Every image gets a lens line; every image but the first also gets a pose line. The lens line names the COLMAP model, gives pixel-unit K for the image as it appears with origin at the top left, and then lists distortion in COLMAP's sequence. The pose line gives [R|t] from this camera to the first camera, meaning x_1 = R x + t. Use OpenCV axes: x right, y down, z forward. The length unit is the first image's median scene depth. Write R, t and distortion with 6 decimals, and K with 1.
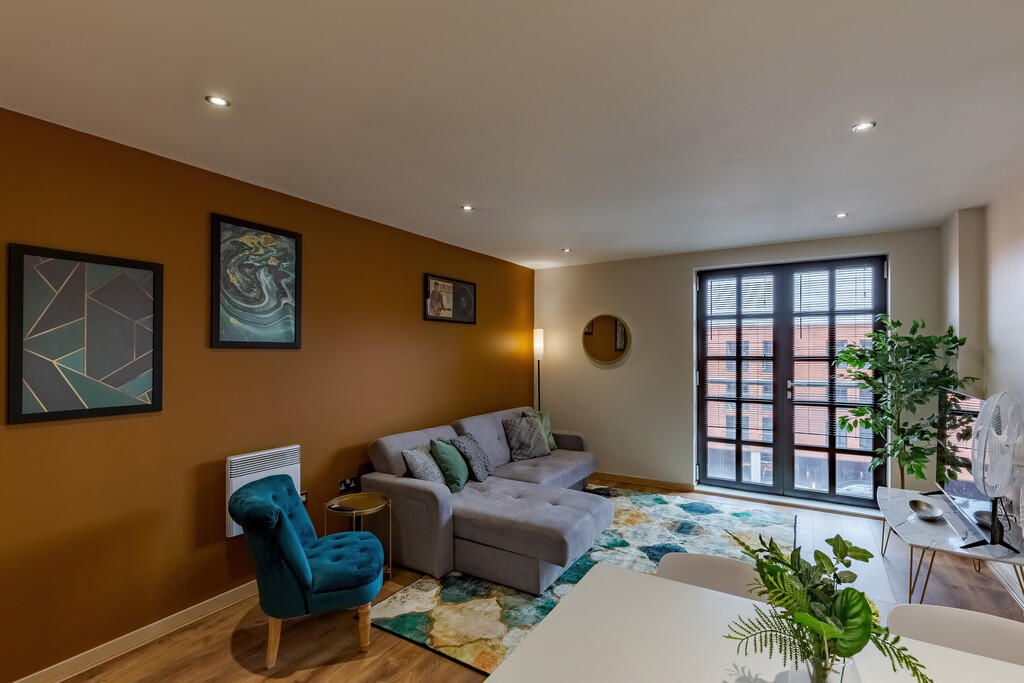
lens RADIAL K [[464.8, 0, 514.6], [0, 464.8, 355.0], [0, 0, 1]] dist [0.003448, -0.000126]
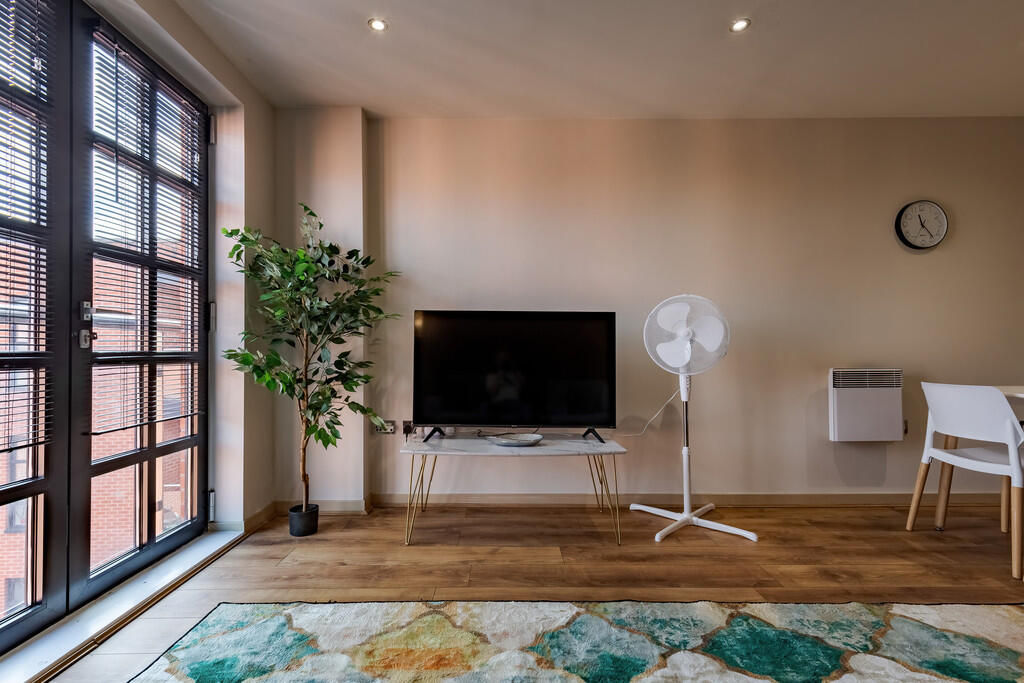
lens RADIAL K [[457.3, 0, 509.9], [0, 457.3, 352.7], [0, 0, 1]] dist [0.003350, 0.000100]
pose [[-0.540830, 0.009654, 0.841077, 0.087477], [0.005068, 0.999953, -0.008219, 0.106973], [-0.841117, -0.000183, -0.540853, 0.950706]]
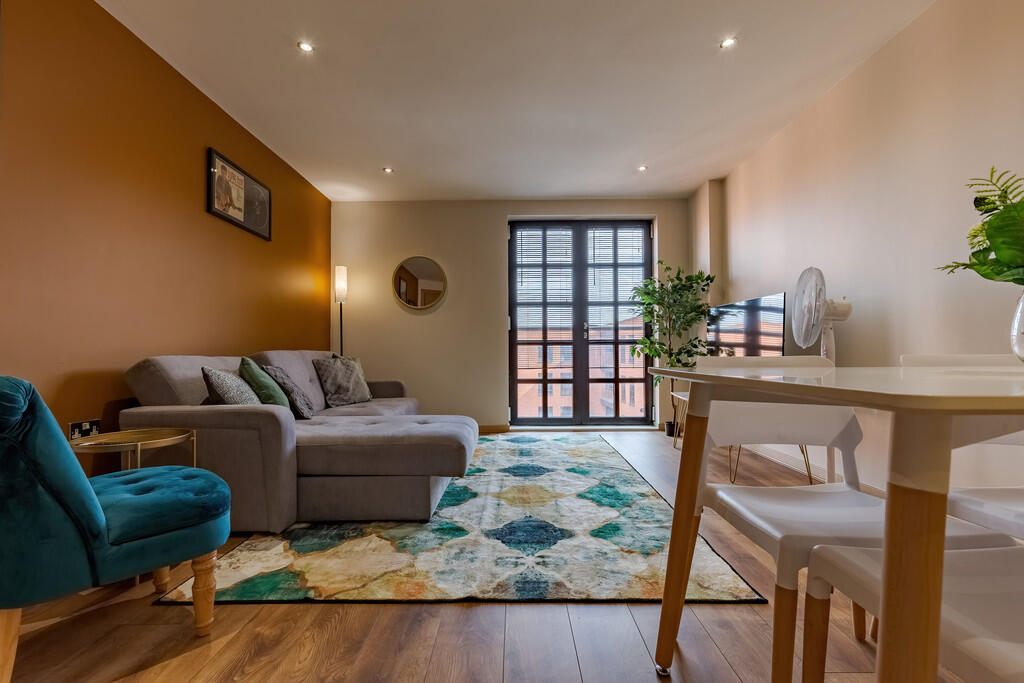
lens RADIAL K [[457.3, 0, 509.9], [0, 457.3, 352.7], [0, 0, 1]] dist [0.003350, 0.000100]
pose [[0.854763, 0.002143, 0.519014, -0.154808], [0.004562, 0.999922, -0.011643, 0.146900], [-0.518999, 0.012320, 0.854686, 0.147491]]
